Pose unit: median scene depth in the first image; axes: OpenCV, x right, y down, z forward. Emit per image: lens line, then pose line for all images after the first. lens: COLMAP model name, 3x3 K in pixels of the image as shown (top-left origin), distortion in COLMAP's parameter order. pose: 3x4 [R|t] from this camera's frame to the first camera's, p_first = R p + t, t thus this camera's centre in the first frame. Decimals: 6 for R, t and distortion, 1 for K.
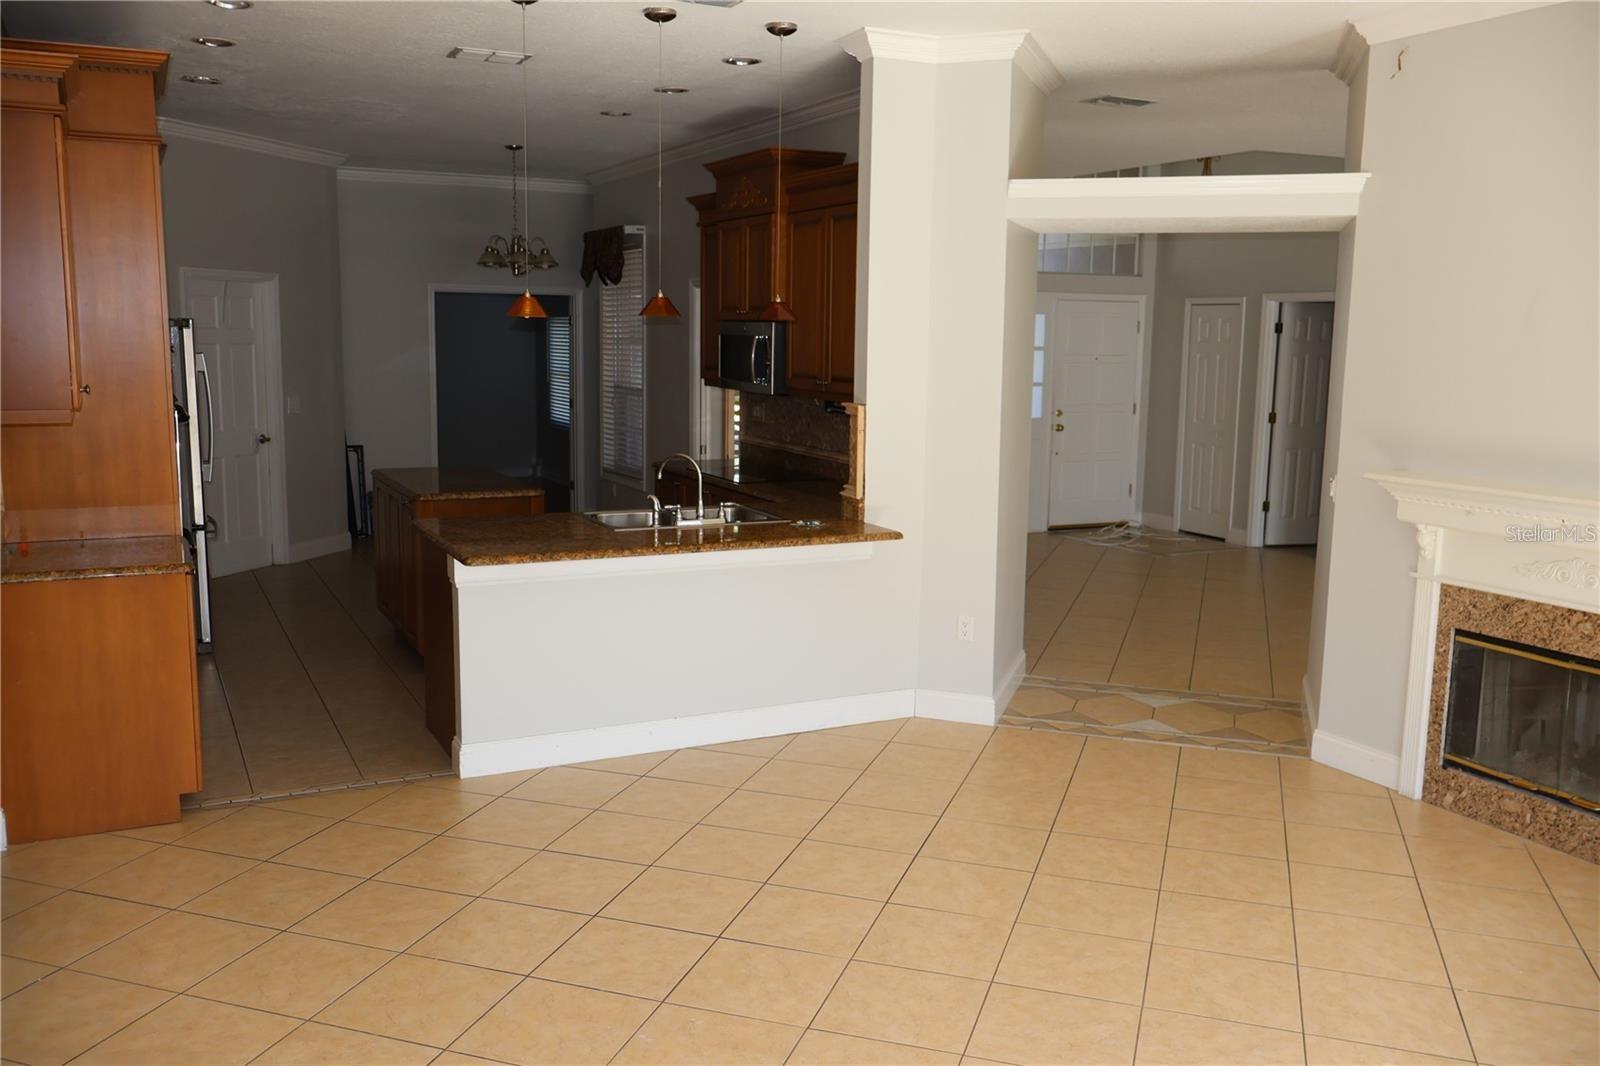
lens RADIAL K [[1330.7, 0, 800.0], [0, 1330.7, 533.0], [0, 0, 1]] dist [-0.013964, 0.020878]
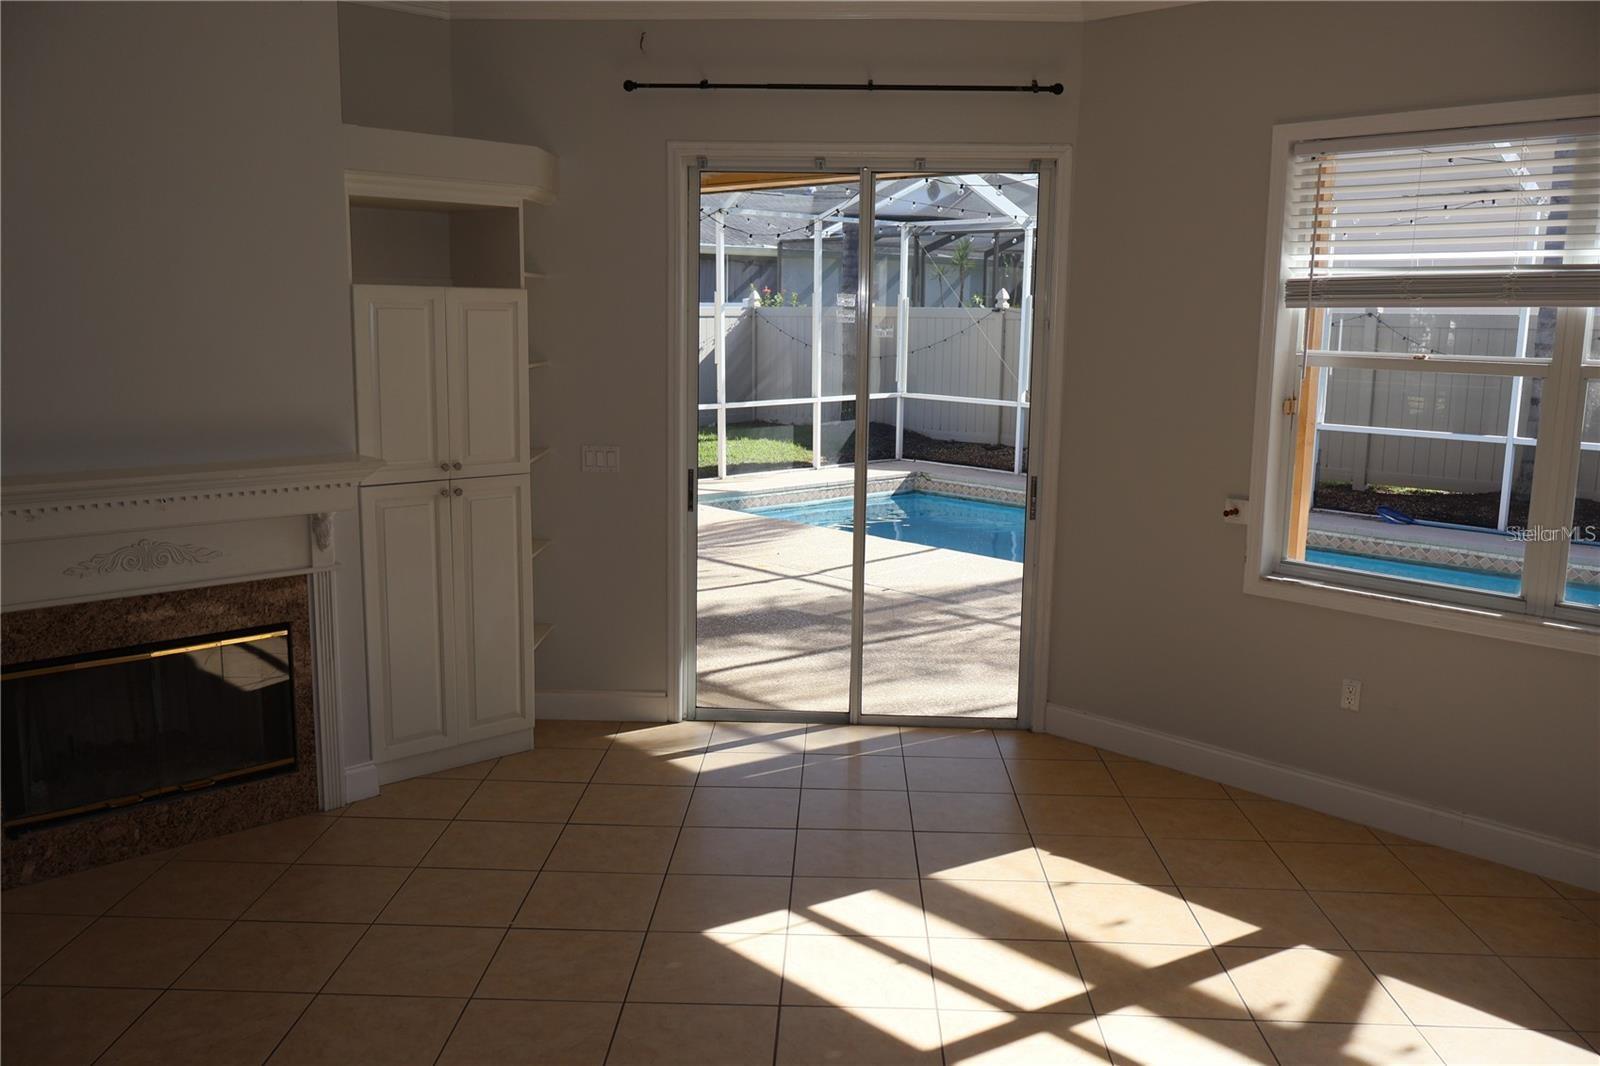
lens RADIAL K [[1330.7, 0, 800.0], [0, 1330.7, 533.0], [0, 0, 1]] dist [-0.013964, 0.020878]
pose [[-0.276154, -0.179349, 0.944232, -0.393811], [0.127100, 0.966992, 0.220844, -0.125948], [-0.952672, 0.180999, -0.244243, 0.757106]]
